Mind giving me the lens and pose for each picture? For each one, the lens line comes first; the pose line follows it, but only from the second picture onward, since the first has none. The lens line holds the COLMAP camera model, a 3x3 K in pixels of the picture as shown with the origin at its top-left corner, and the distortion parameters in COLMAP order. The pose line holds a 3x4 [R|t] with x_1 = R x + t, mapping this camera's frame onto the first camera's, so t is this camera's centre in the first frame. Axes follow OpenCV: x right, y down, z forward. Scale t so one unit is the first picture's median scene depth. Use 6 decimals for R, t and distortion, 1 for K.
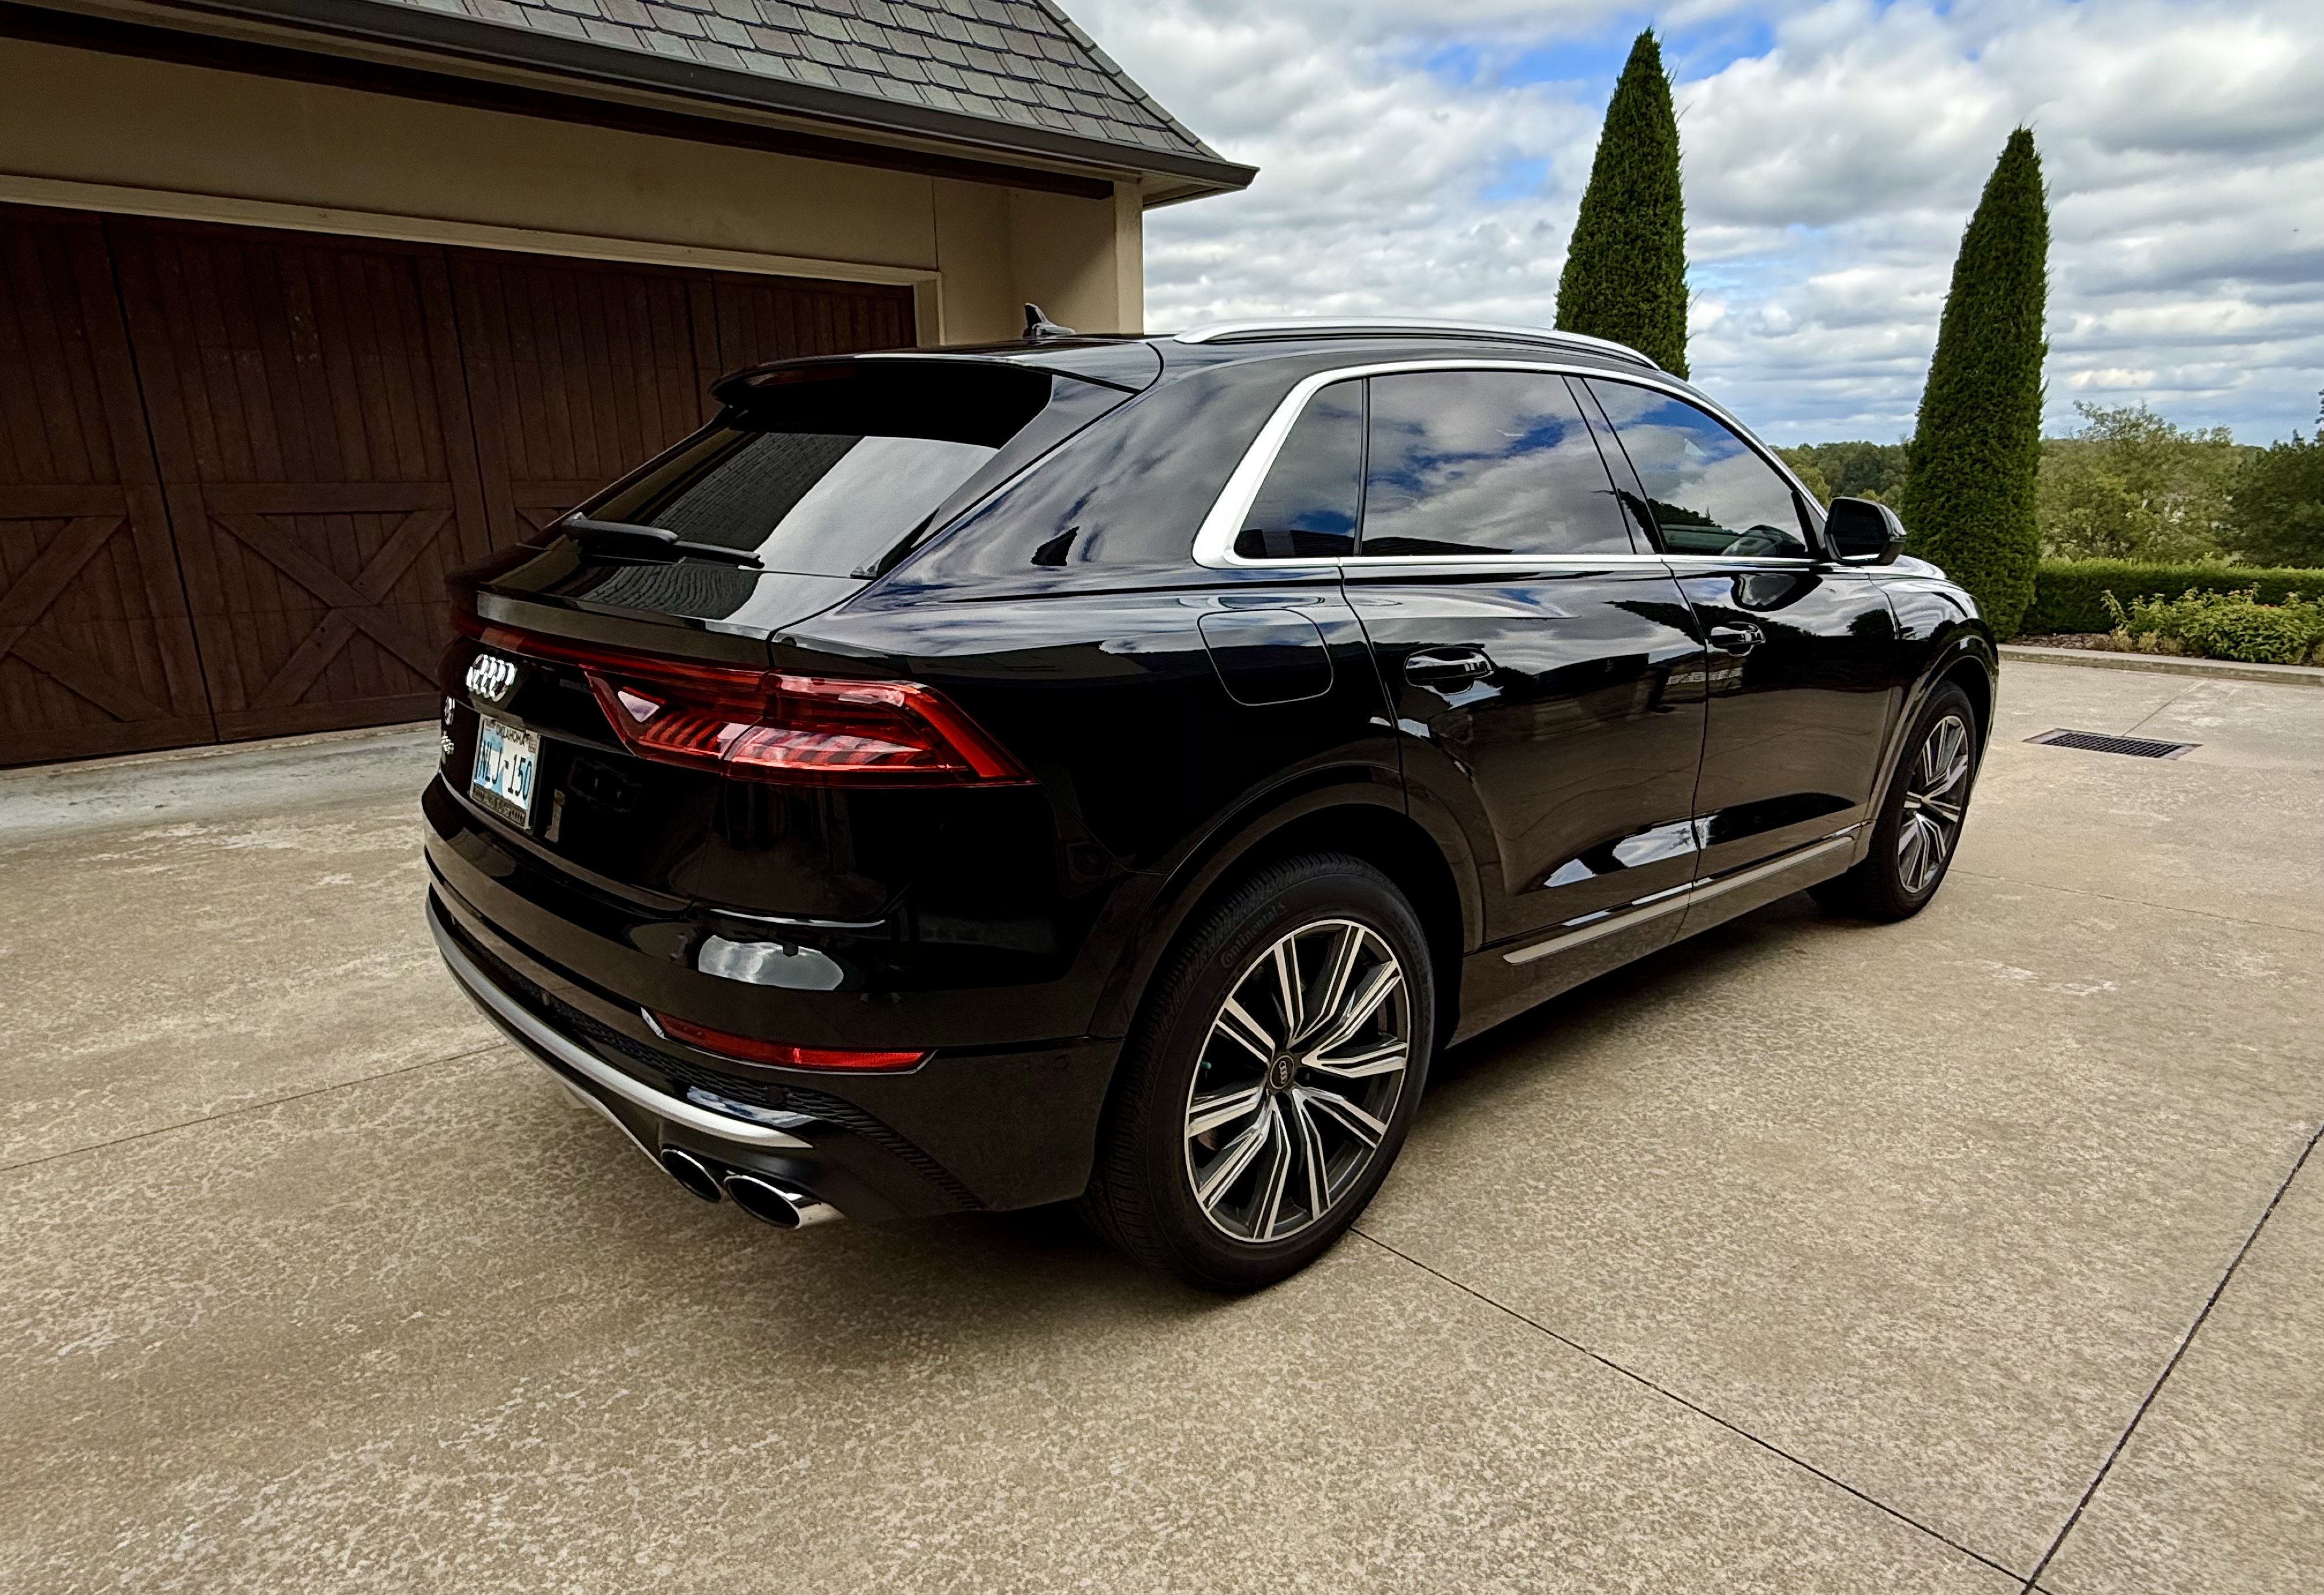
lens RADIAL K [[1287.6, 0, 1163.5], [0, 1287.6, 857.6], [0, 0, 1]] dist [0.000548, 0.001163]
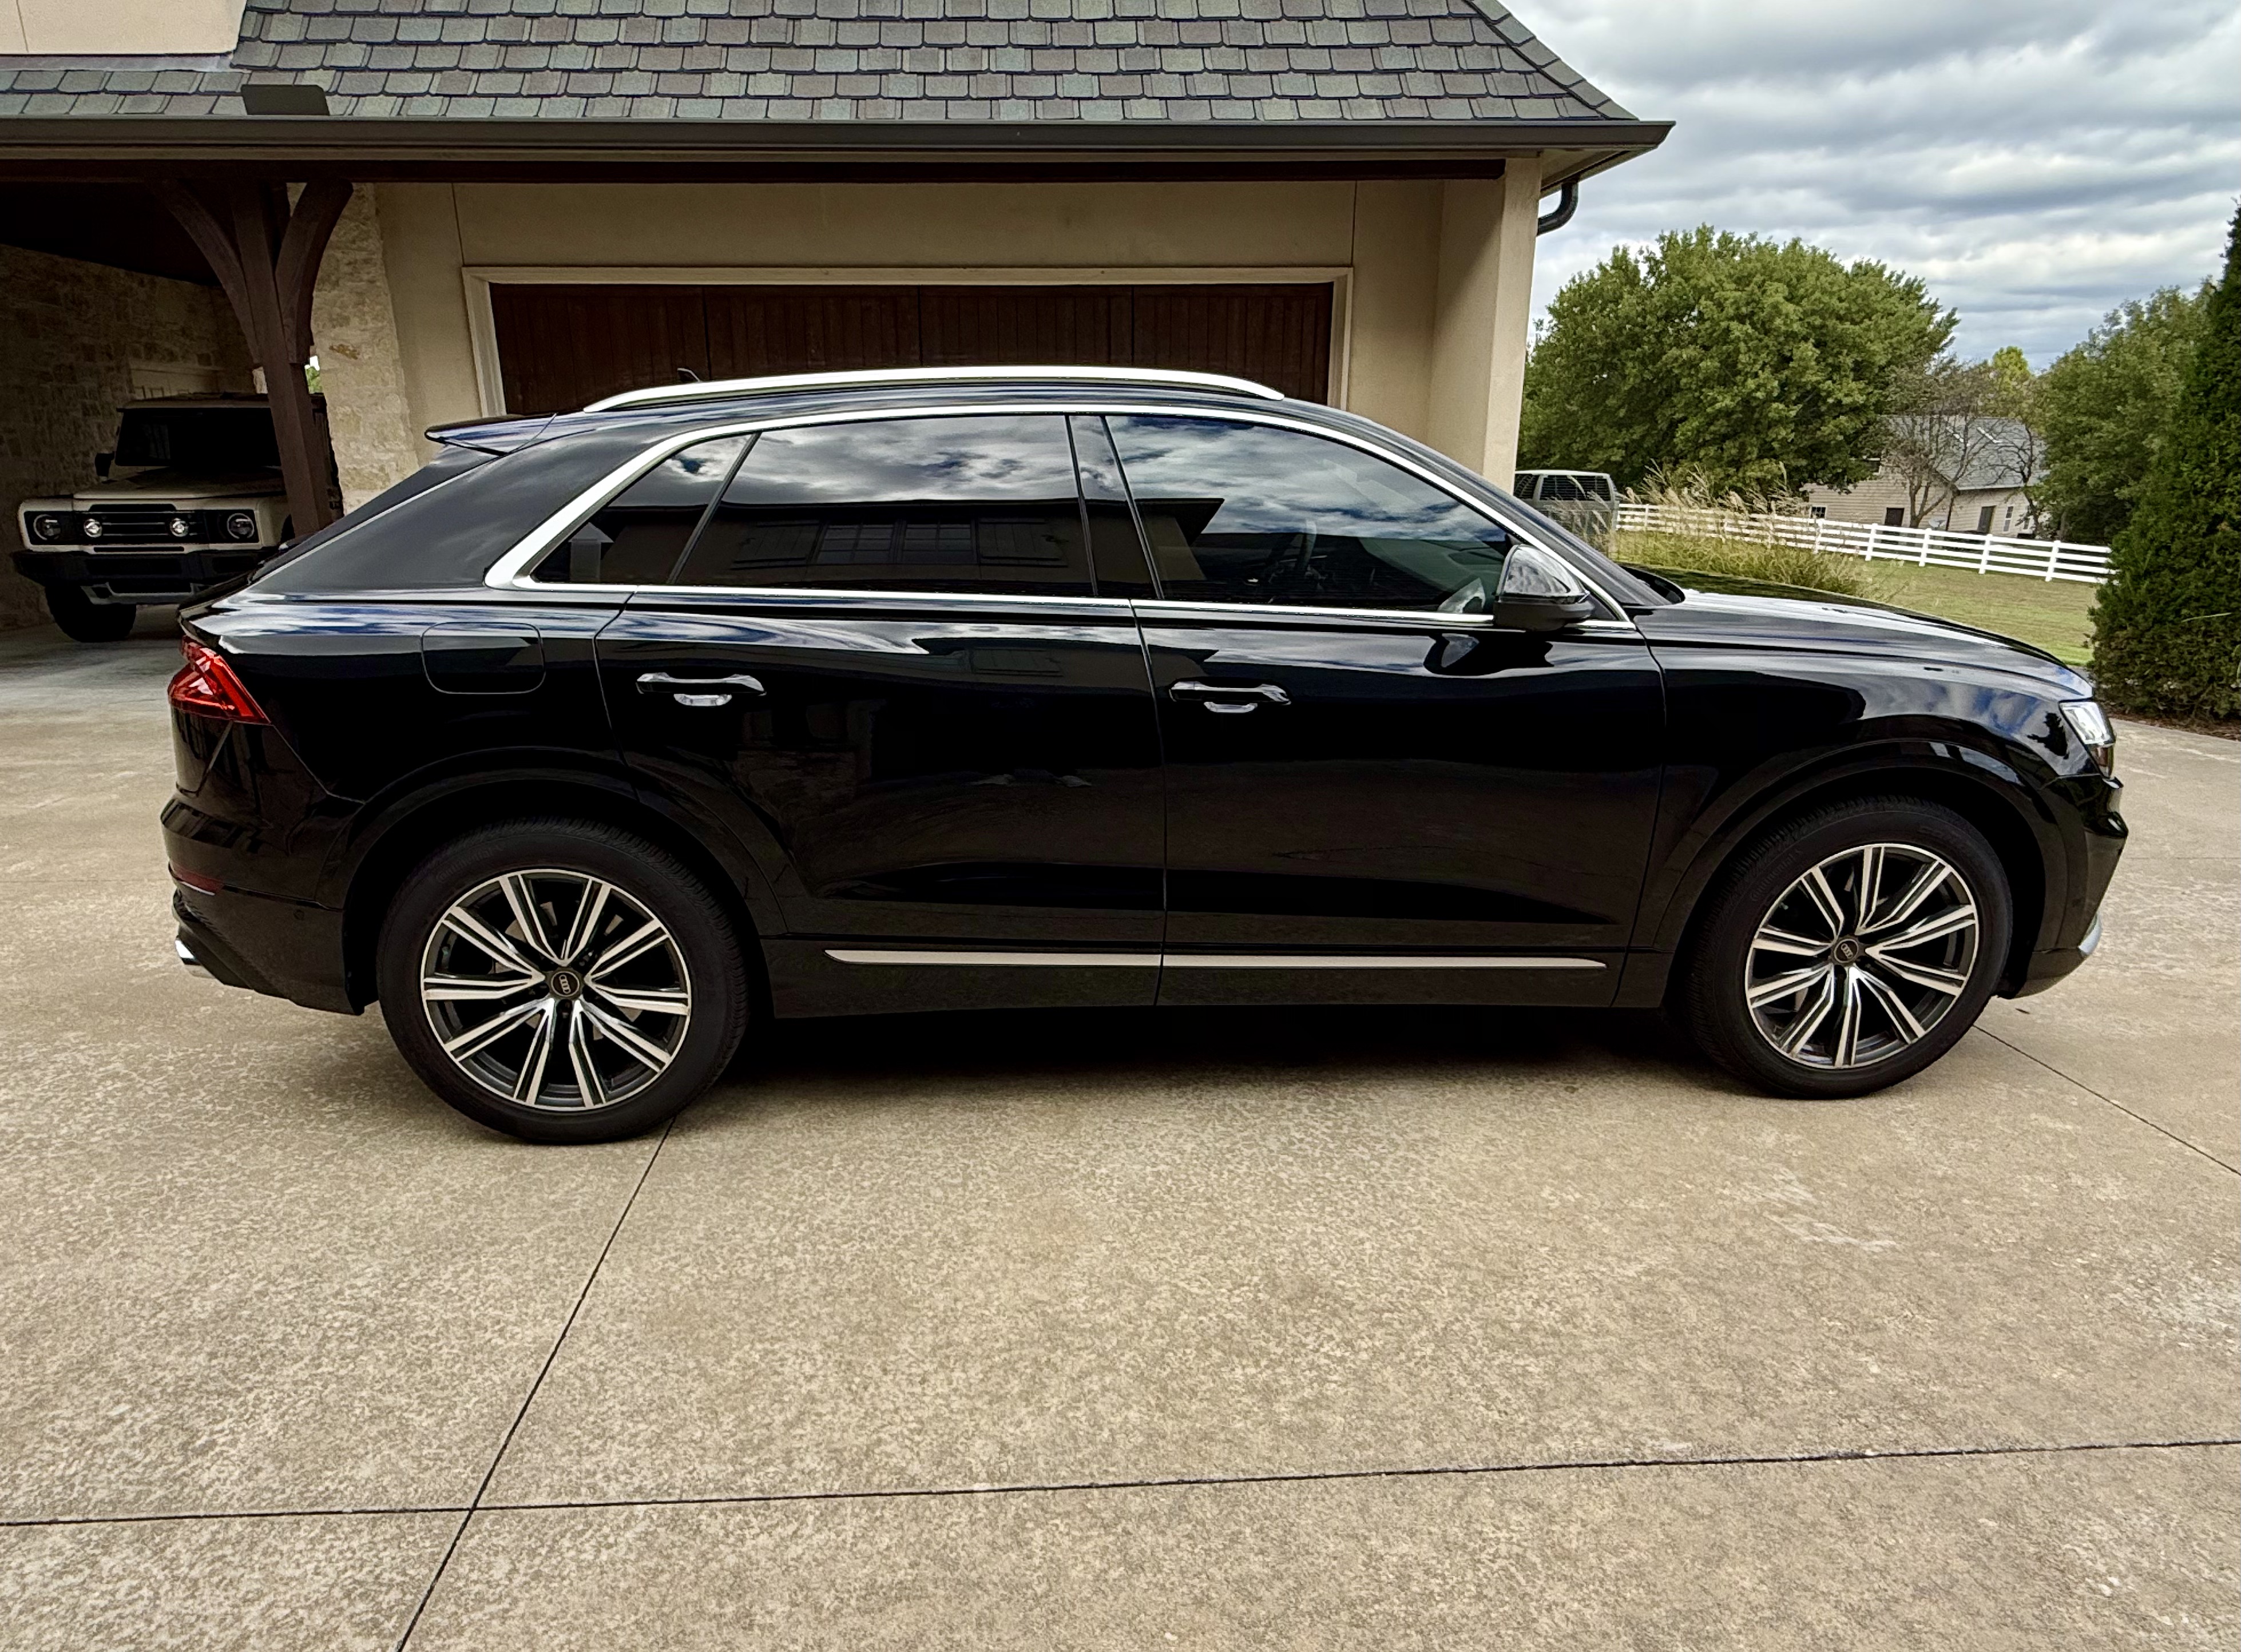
lens RADIAL K [[1282.0, 0, 1088.9], [0, 1282.0, 855.8], [0, 0, 1]] dist [0.001694, -0.000635]
pose [[0.795862, 0.185730, -0.576288, 1.228198], [-0.172859, 0.981875, 0.077725, -0.148665], [0.580279, 0.037758, 0.813542, 0.261797]]
